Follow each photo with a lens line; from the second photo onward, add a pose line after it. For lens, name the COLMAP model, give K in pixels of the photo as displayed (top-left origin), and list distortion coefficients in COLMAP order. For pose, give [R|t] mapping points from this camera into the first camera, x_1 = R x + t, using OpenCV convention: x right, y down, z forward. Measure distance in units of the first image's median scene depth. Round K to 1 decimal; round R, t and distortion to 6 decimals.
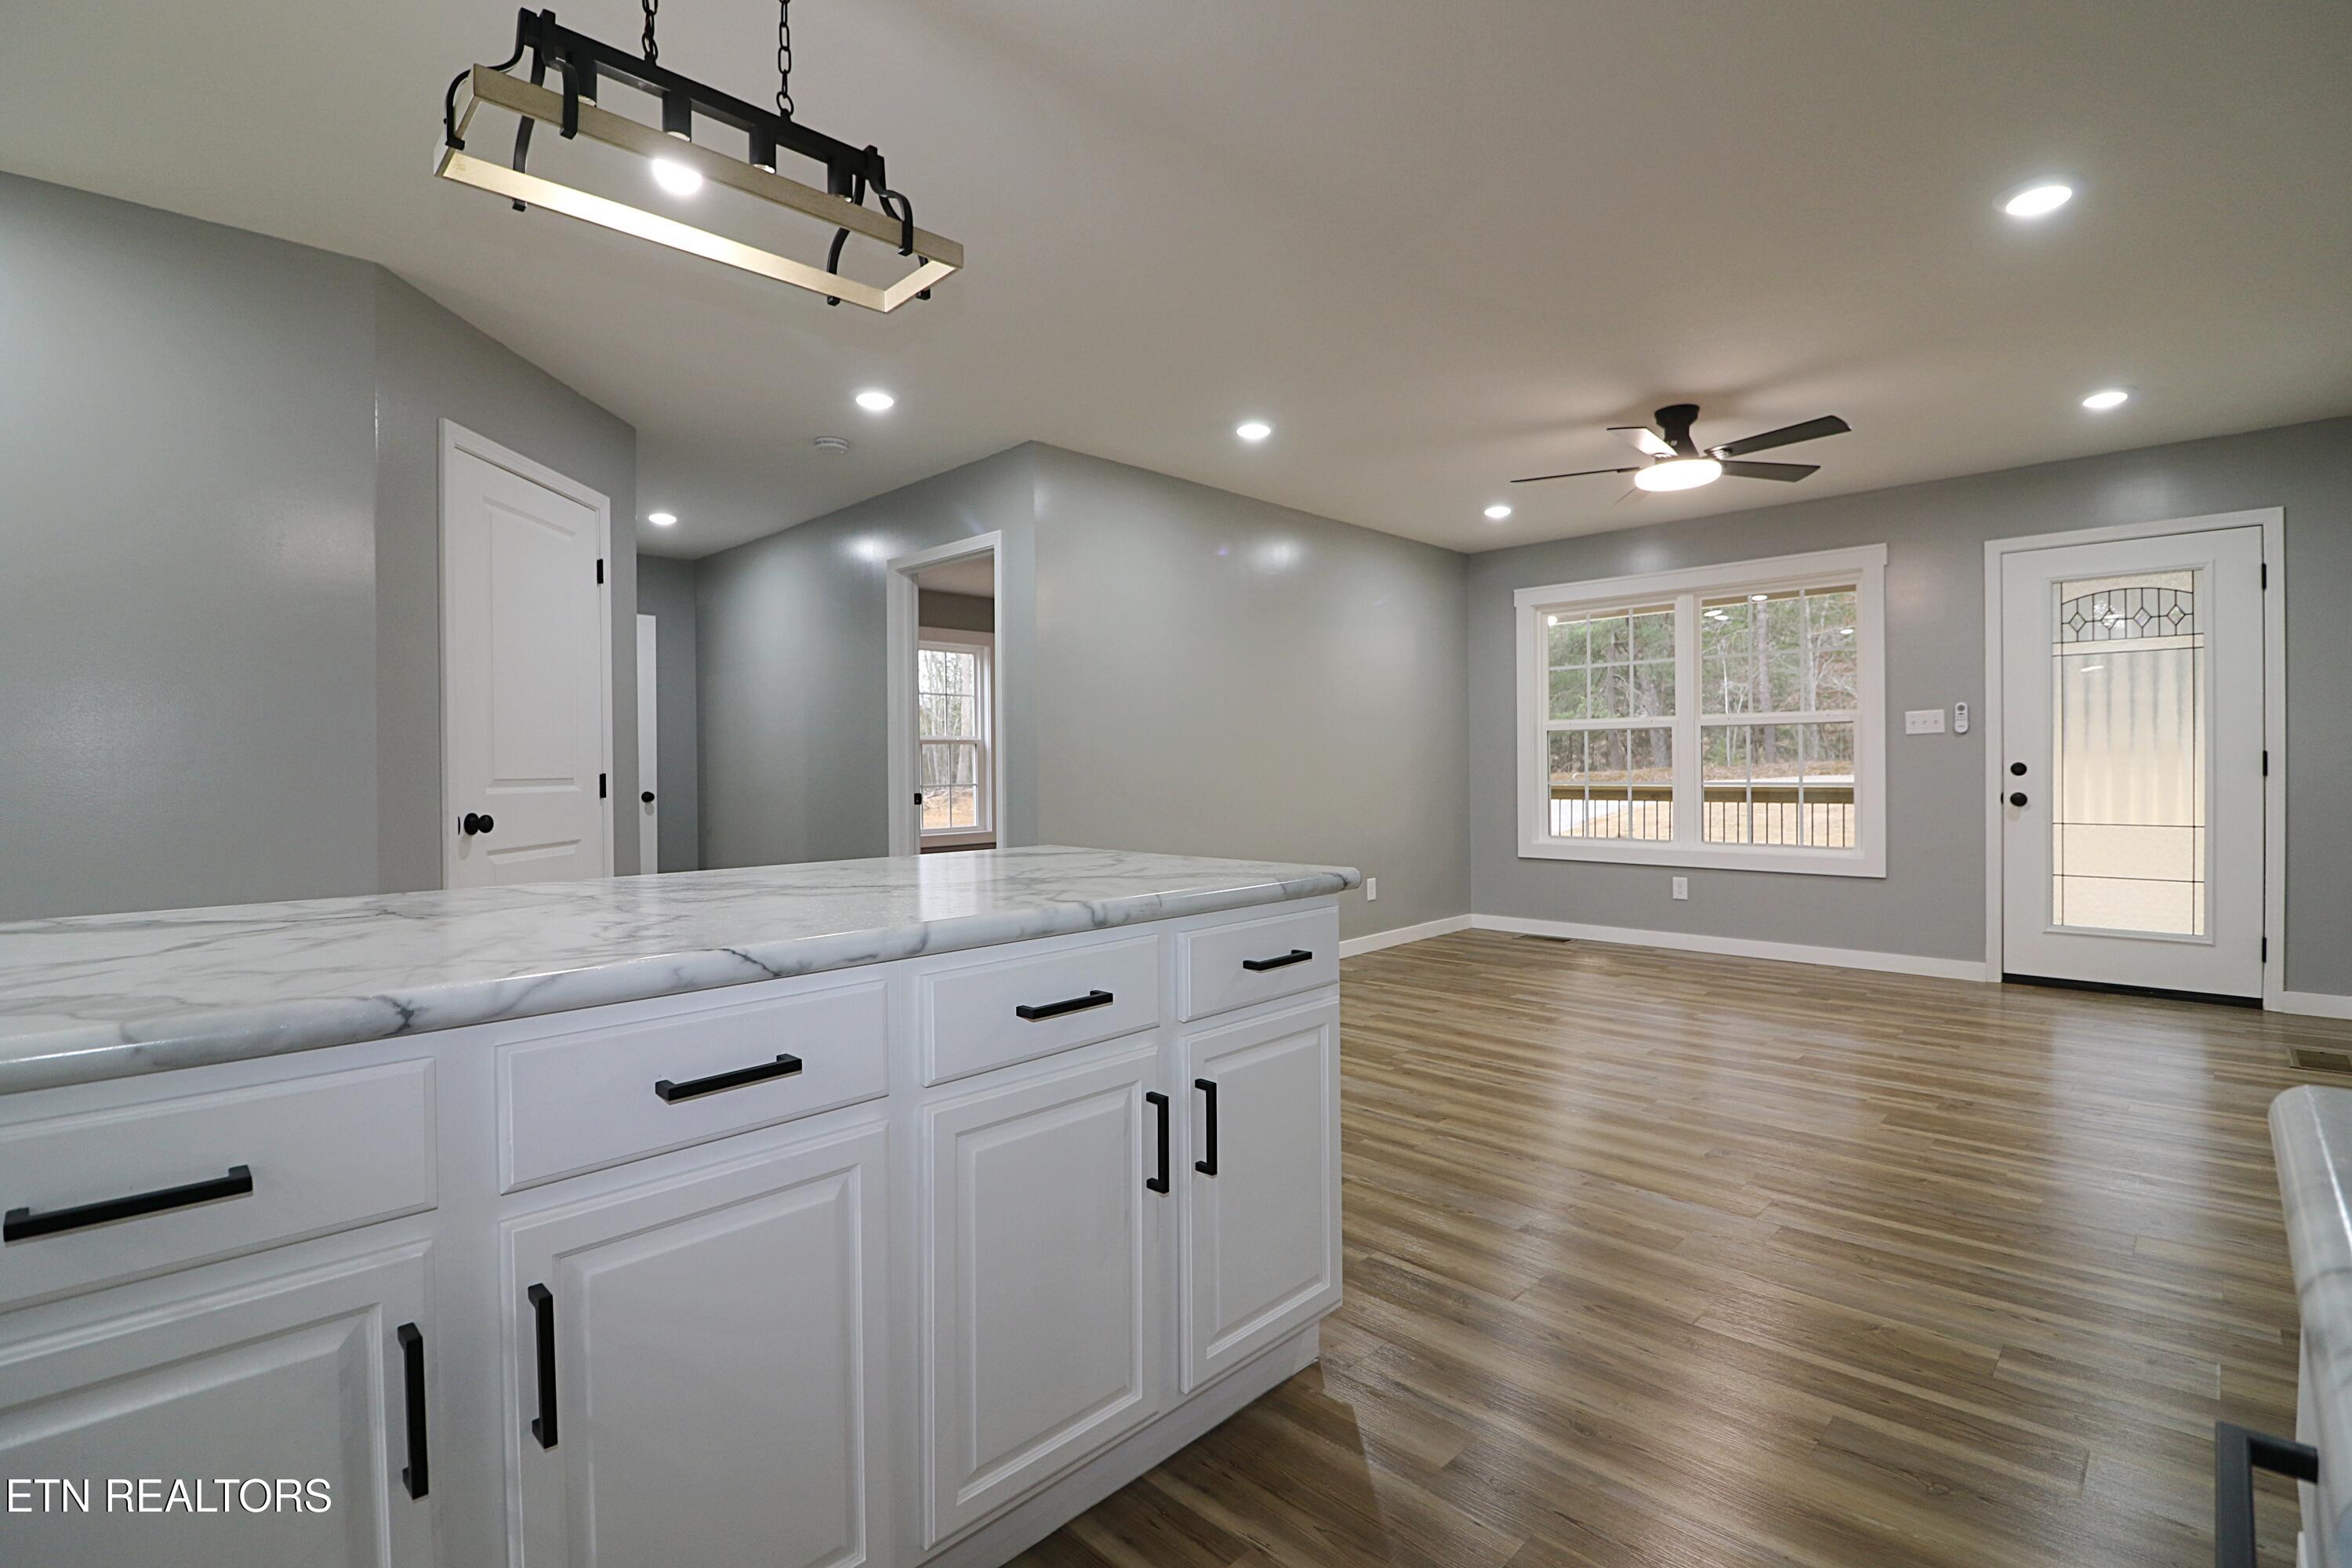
lens RADIAL K [[1080.7, 0, 1175.8], [0, 1080.7, 769.6], [0, 0, 1]] dist [0.000620, -0.013371]
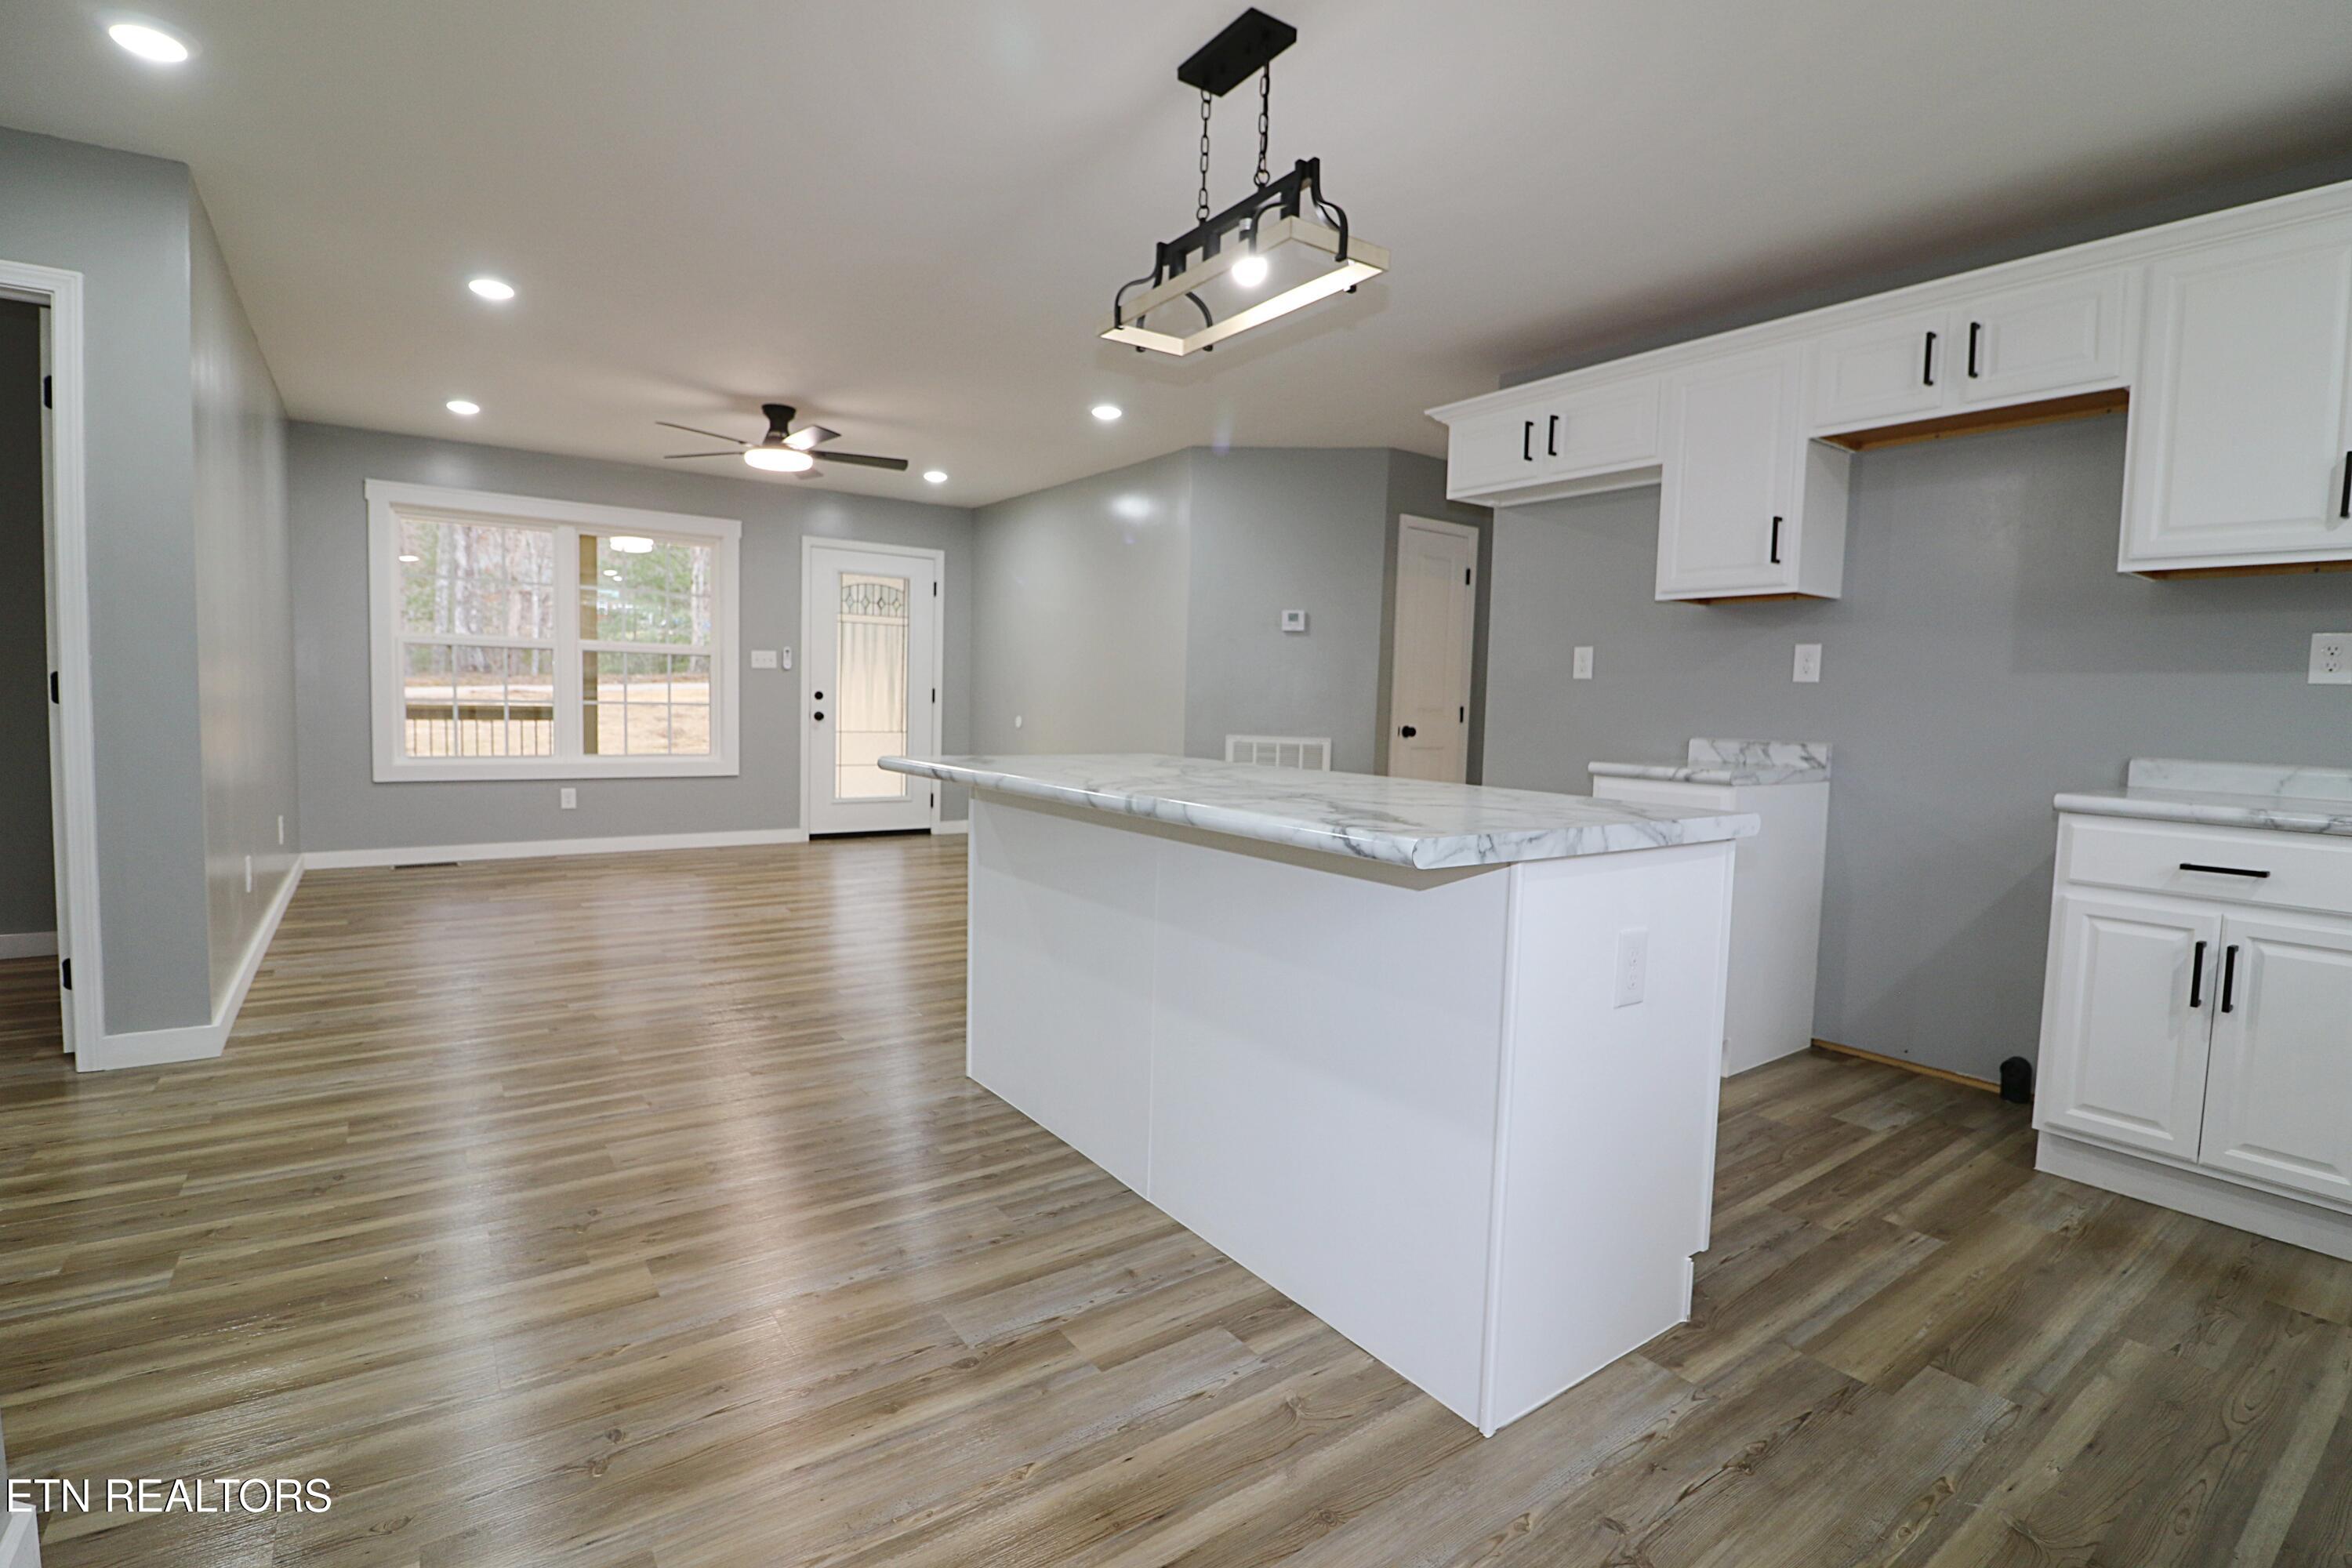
lens RADIAL K [[1080.7, 0, 1175.8], [0, 1080.7, 769.6], [0, 0, 1]] dist [0.000620, -0.013371]
pose [[0.173137, -0.050514, 0.983602, -0.593491], [-0.024106, 0.998167, 0.055505, 0.006912], [-0.984603, -0.033320, 0.171602, 0.256512]]
